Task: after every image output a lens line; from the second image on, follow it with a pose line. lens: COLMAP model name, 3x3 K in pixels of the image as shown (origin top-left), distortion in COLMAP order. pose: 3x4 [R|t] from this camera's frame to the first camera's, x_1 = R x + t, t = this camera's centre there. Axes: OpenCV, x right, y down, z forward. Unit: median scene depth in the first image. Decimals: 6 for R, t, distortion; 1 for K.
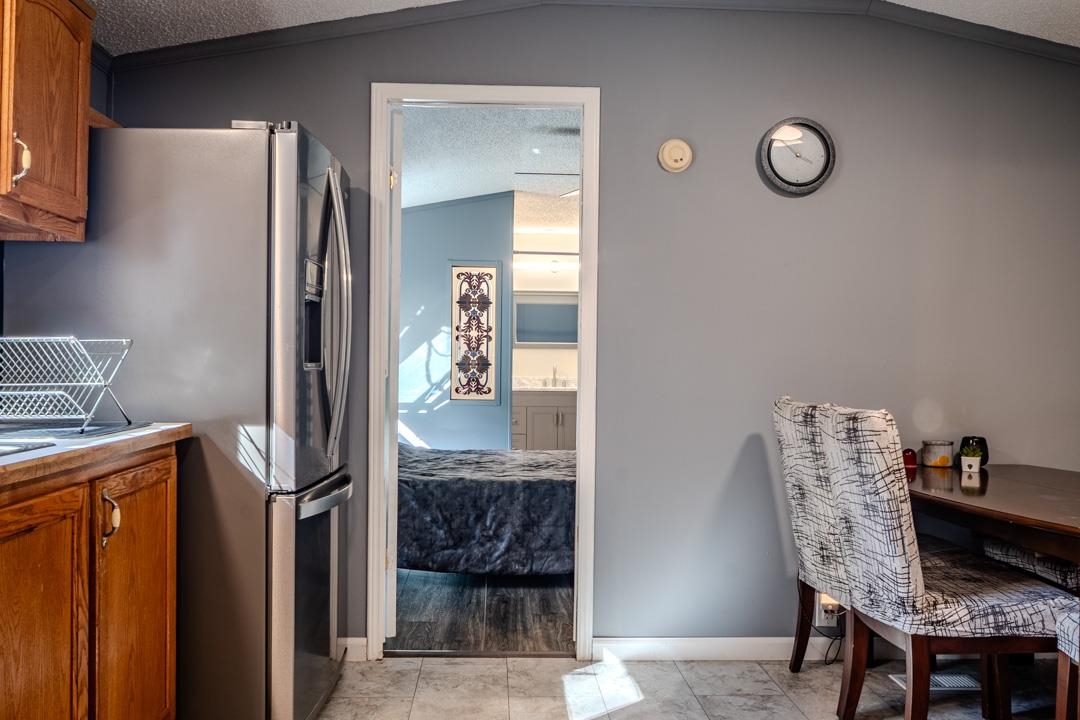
lens RADIAL K [[856.0, 0, 547.5], [0, 856.0, 361.4], [0, 0, 1]] dist [-0.024986, 0.015560]
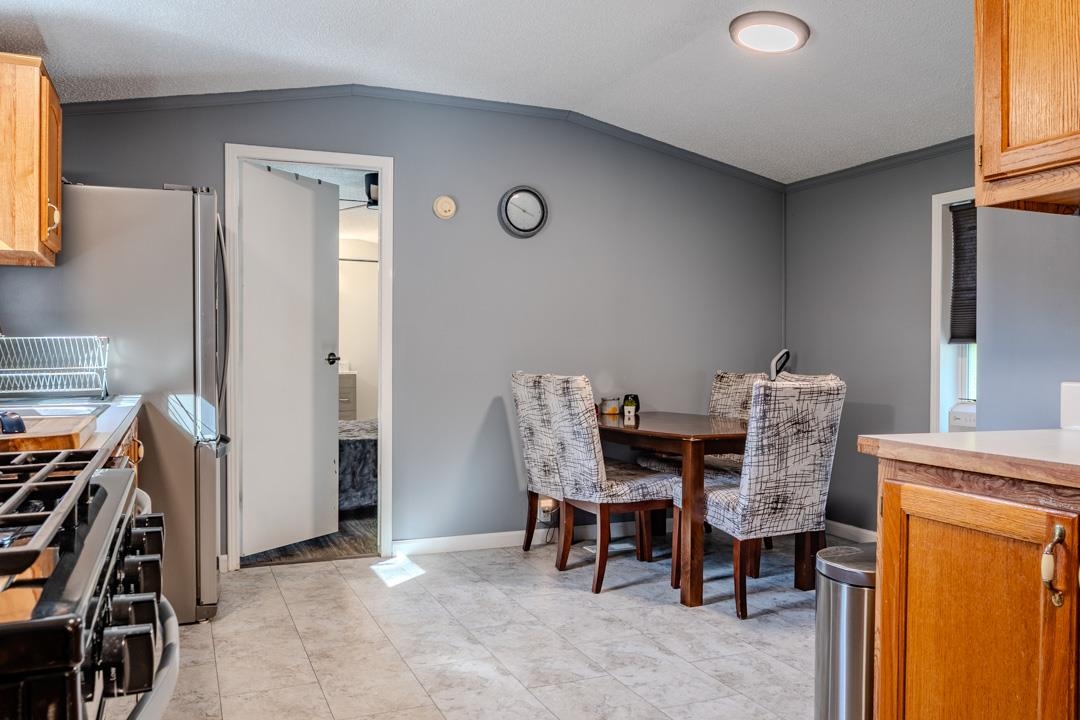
lens RADIAL K [[856.0, 0, 536.2], [0, 856.0, 356.8], [0, 0, 1]] dist [-0.024986, 0.015560]
pose [[0.938426, -0.011371, 0.345294, -0.240191], [0.007358, 0.999889, 0.012929, -0.003924], [-0.345403, -0.009592, 0.938405, -0.484900]]
